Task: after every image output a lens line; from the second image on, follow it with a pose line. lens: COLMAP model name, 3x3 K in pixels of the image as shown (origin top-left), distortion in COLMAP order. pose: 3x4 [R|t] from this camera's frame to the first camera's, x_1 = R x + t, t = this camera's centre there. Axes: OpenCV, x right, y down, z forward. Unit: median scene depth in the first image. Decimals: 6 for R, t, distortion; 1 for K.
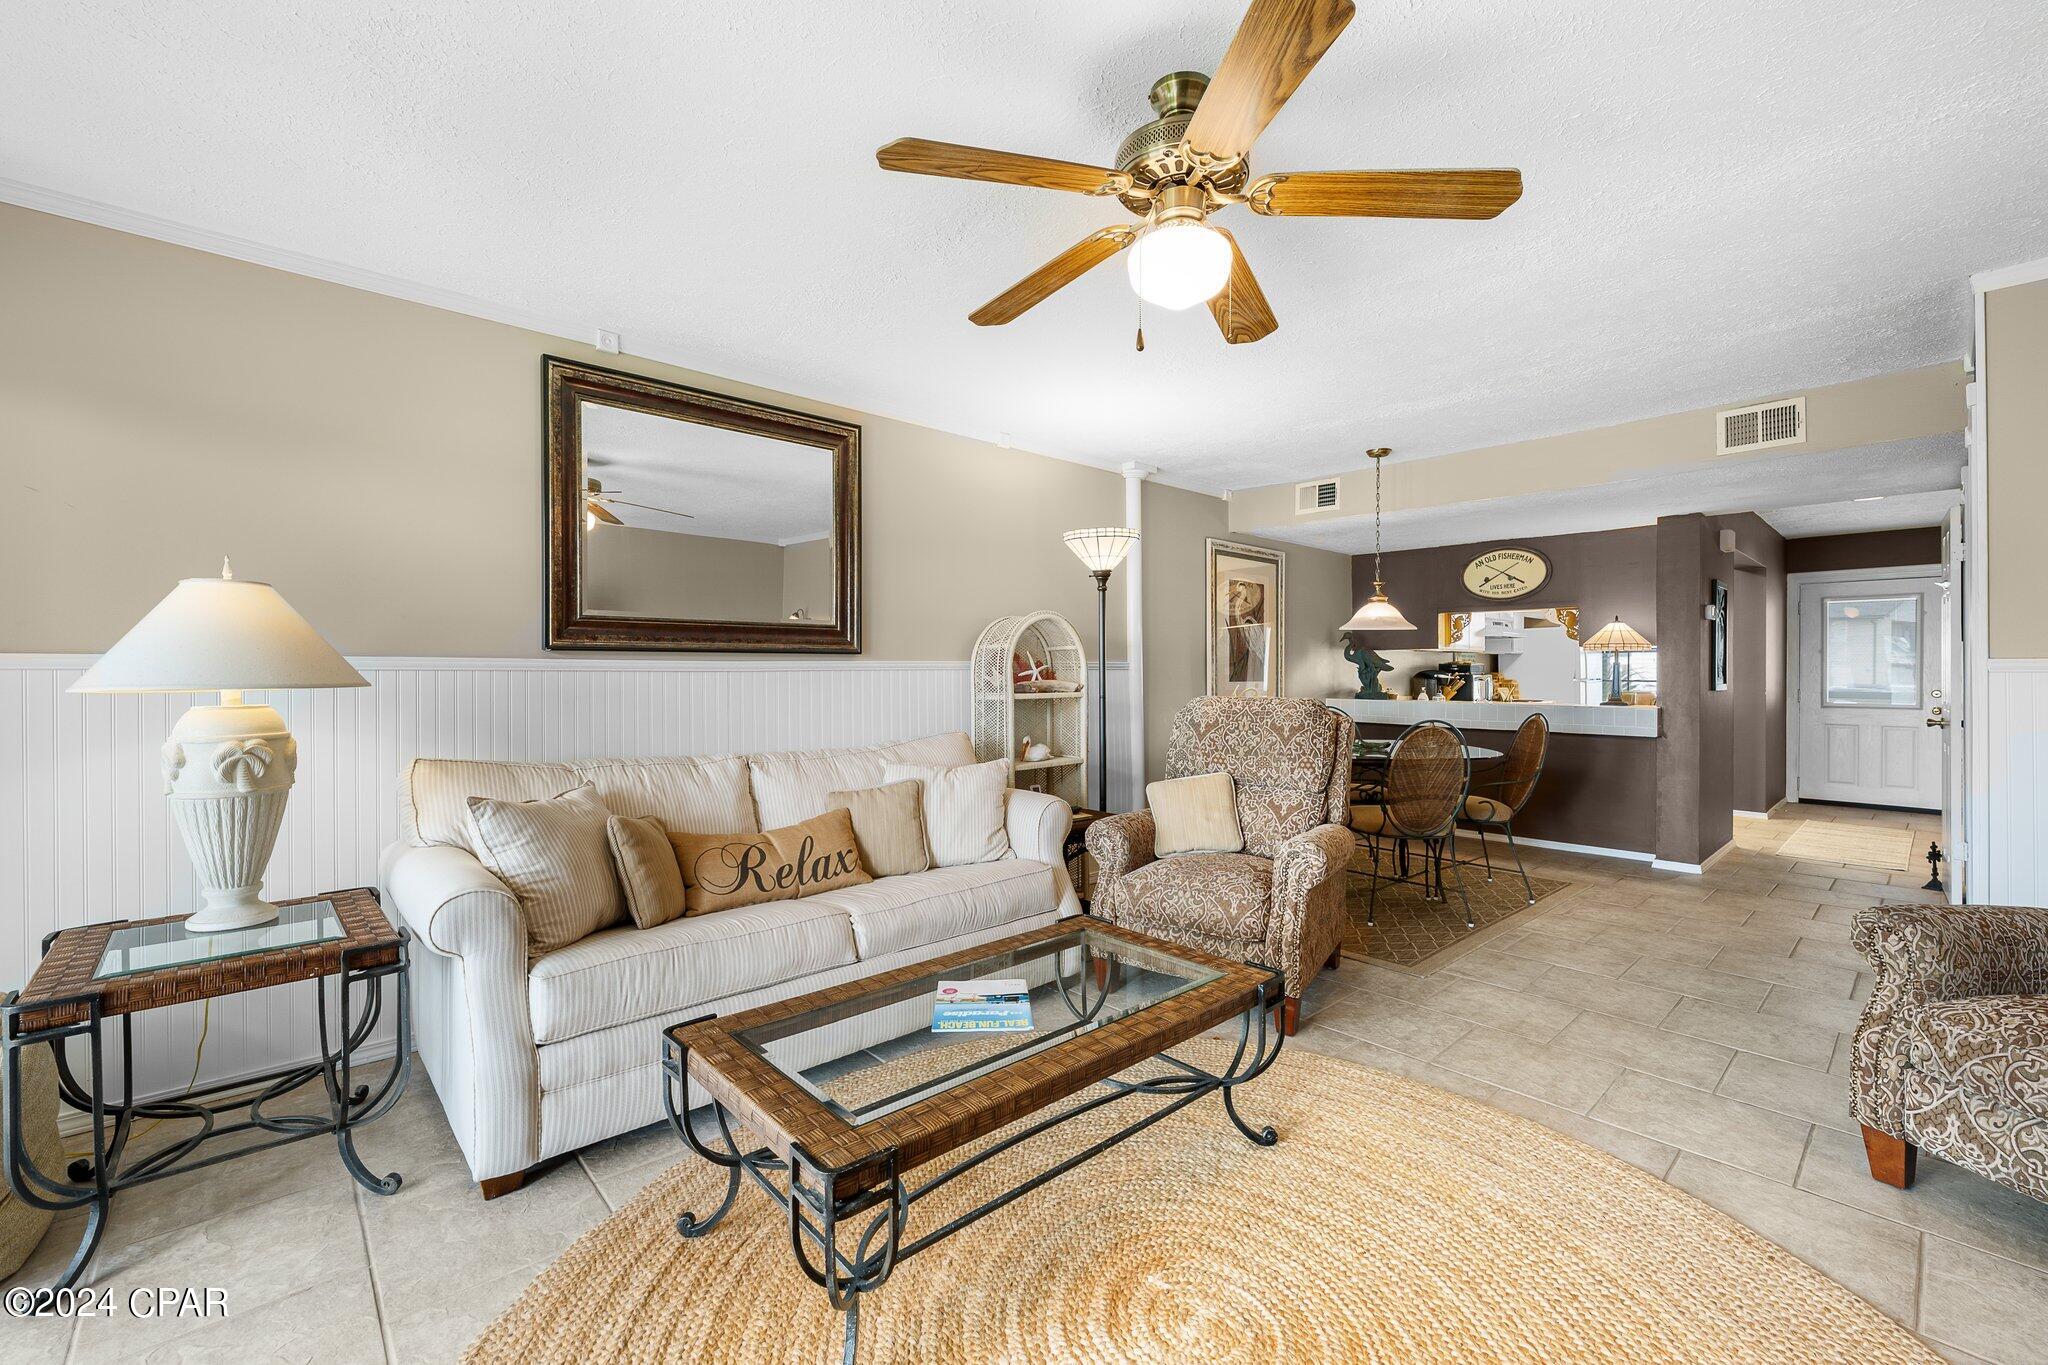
lens RADIAL K [[805.8, 0, 1037.2], [0, 805.8, 674.4], [0, 0, 1]] dist [-0.009758, -0.000059]
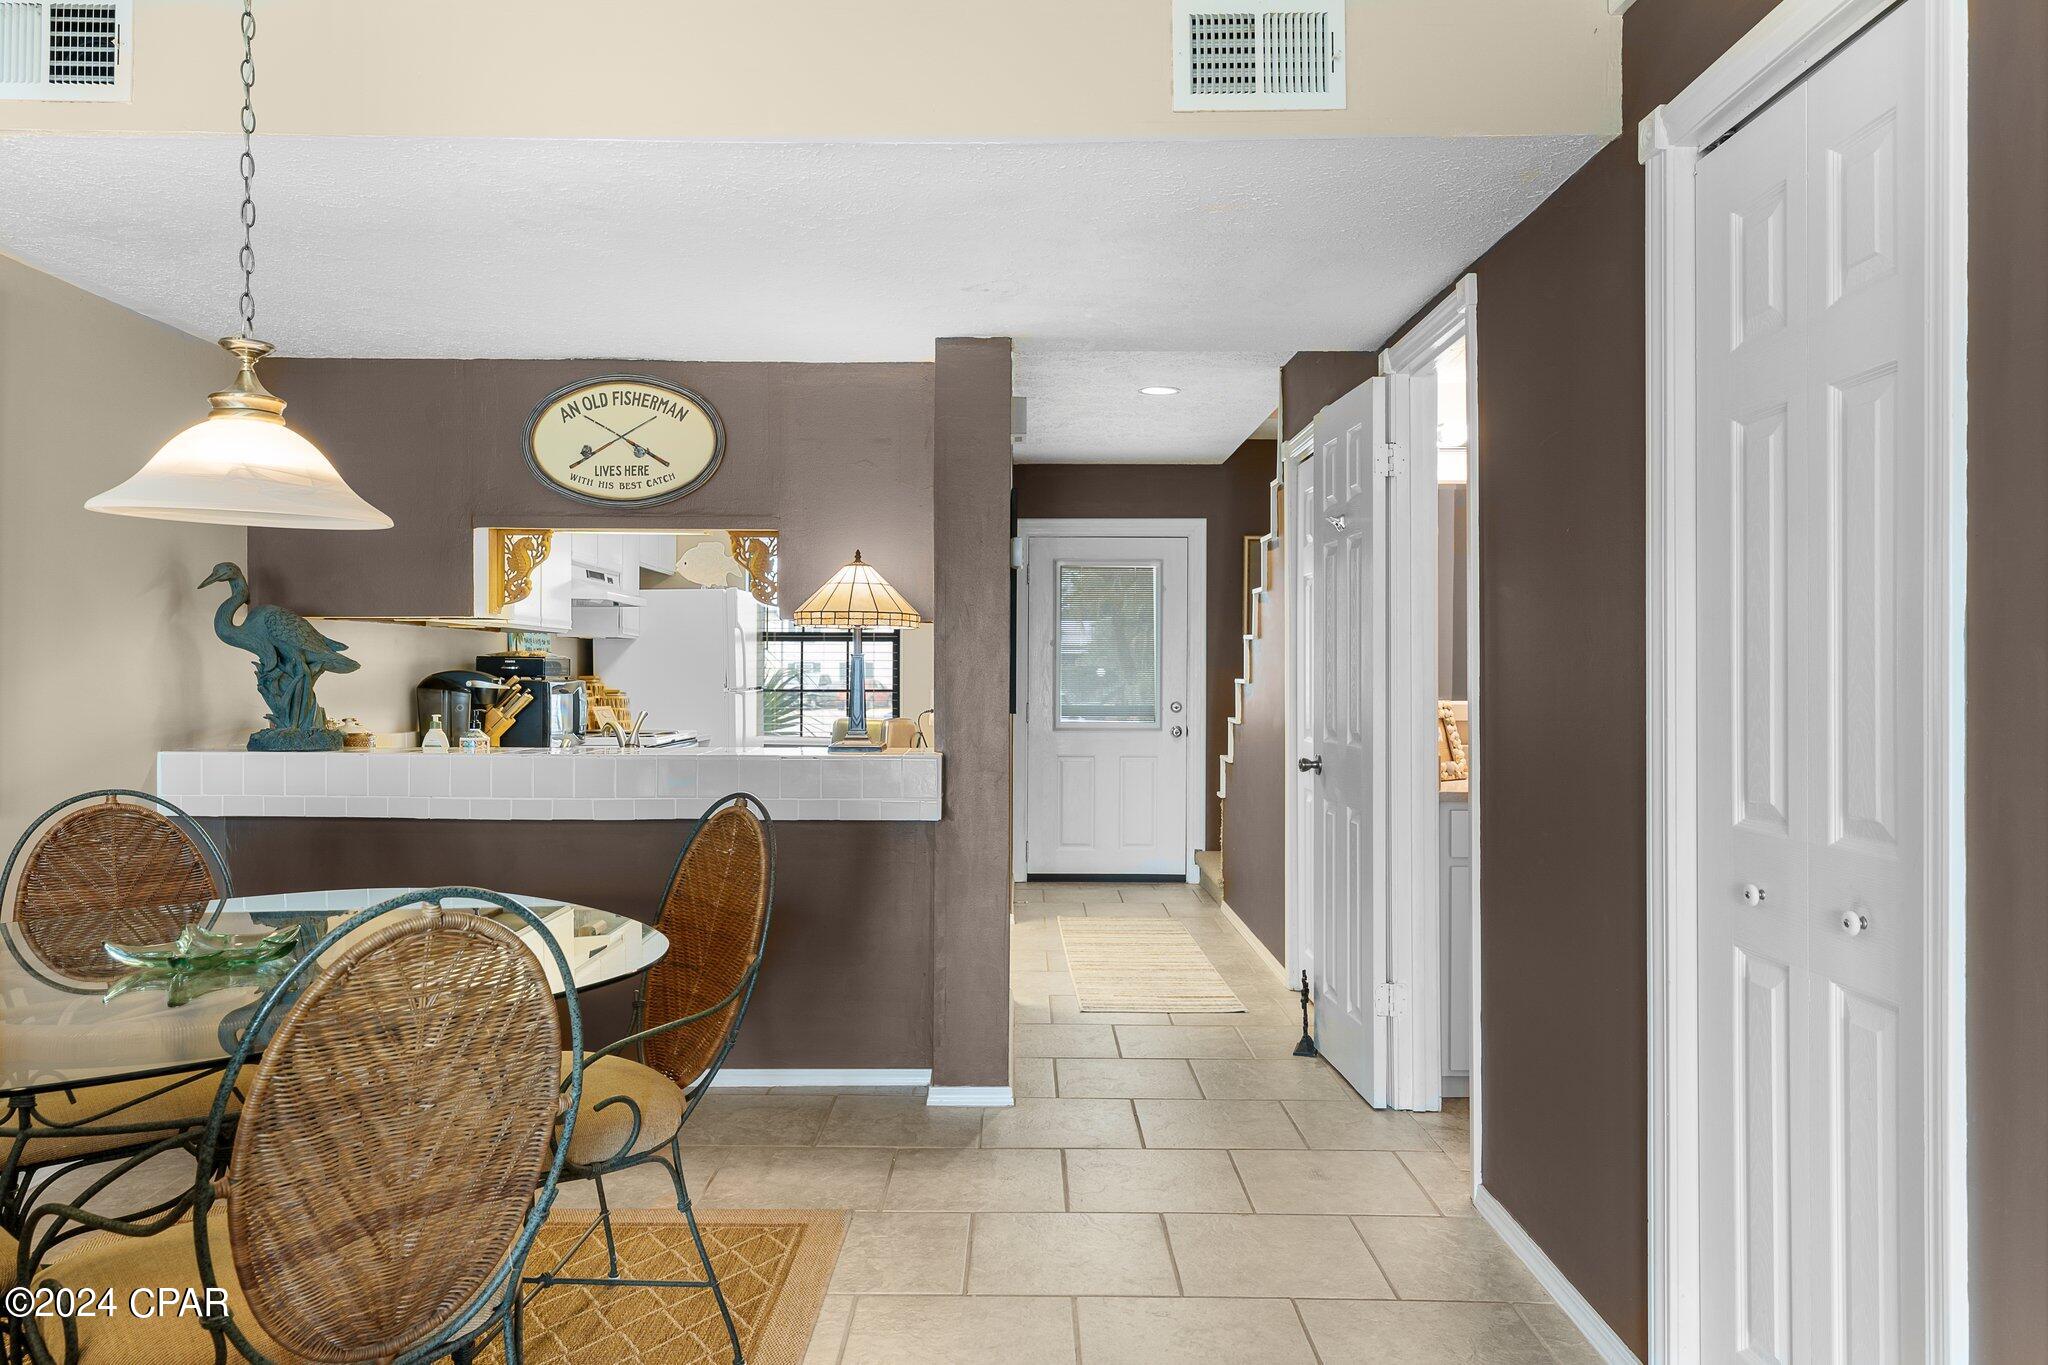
lens RADIAL K [[1366.9, 0, 1005.8], [0, 1366.9, 679.3], [0, 0, 1]] dist [0.008442, 0.002959]
pose [[0.674369, -0.002416, 0.738390, 0.172761], [0.001400, 0.999997, 0.001993, -0.002148], [-0.738393, -0.000310, 0.674371, 0.341088]]
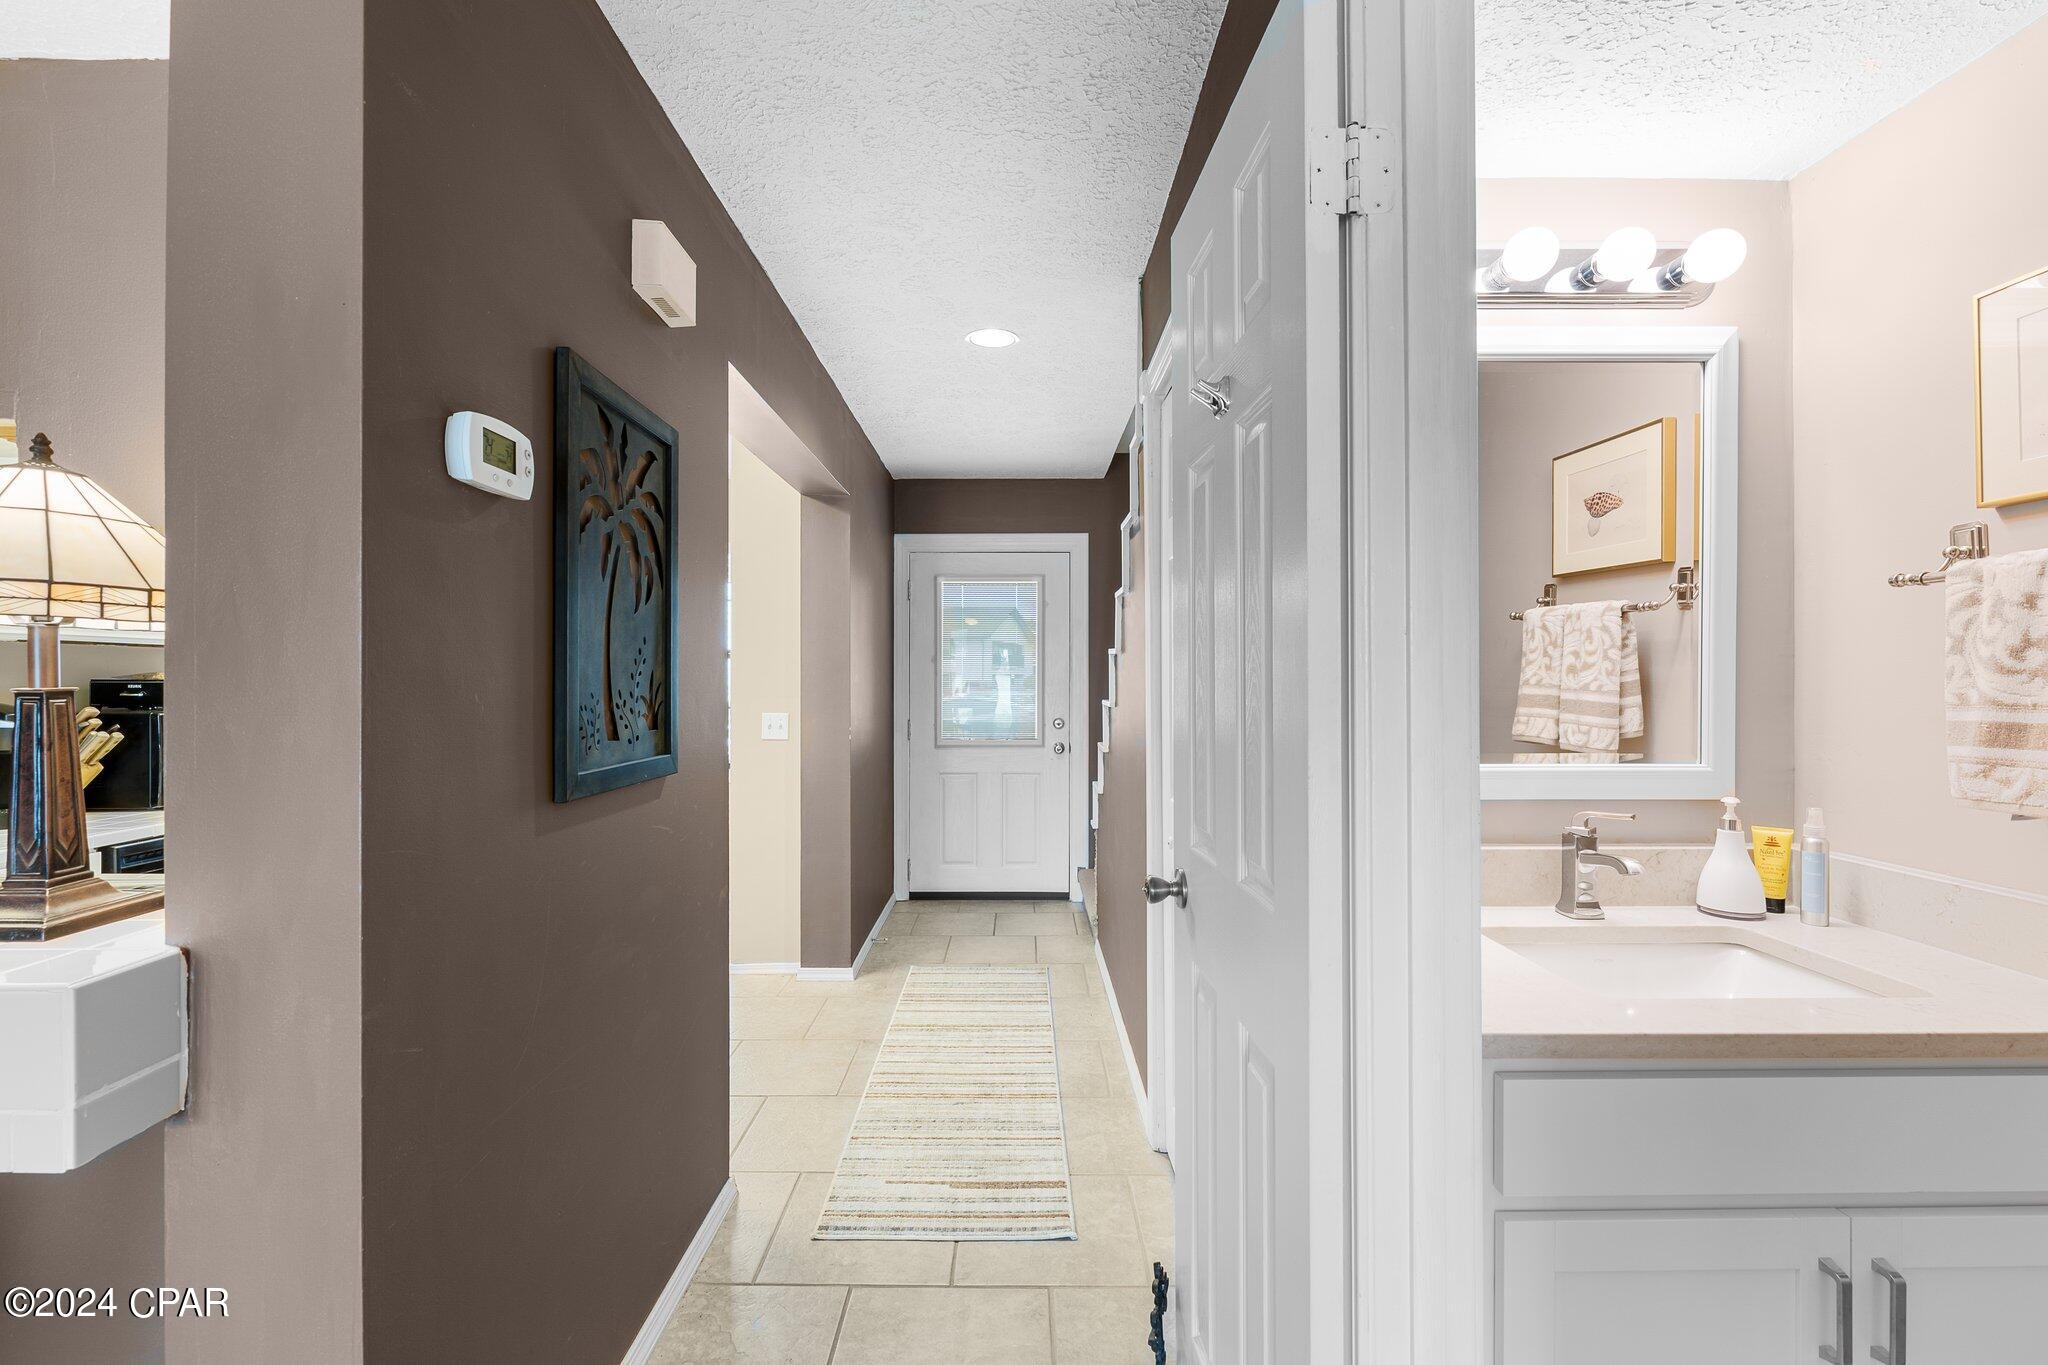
lens RADIAL K [[881.2, 0, 1023.5], [0, 881.2, 679.3], [0, 0, 1]] dist [-0.007021, 0.000975]
pose [[0.662024, -0.001796, 0.749481, 0.598546], [0.005337, 0.999983, -0.002317, -0.012989], [-0.749464, 0.005534, 0.662022, 0.573409]]
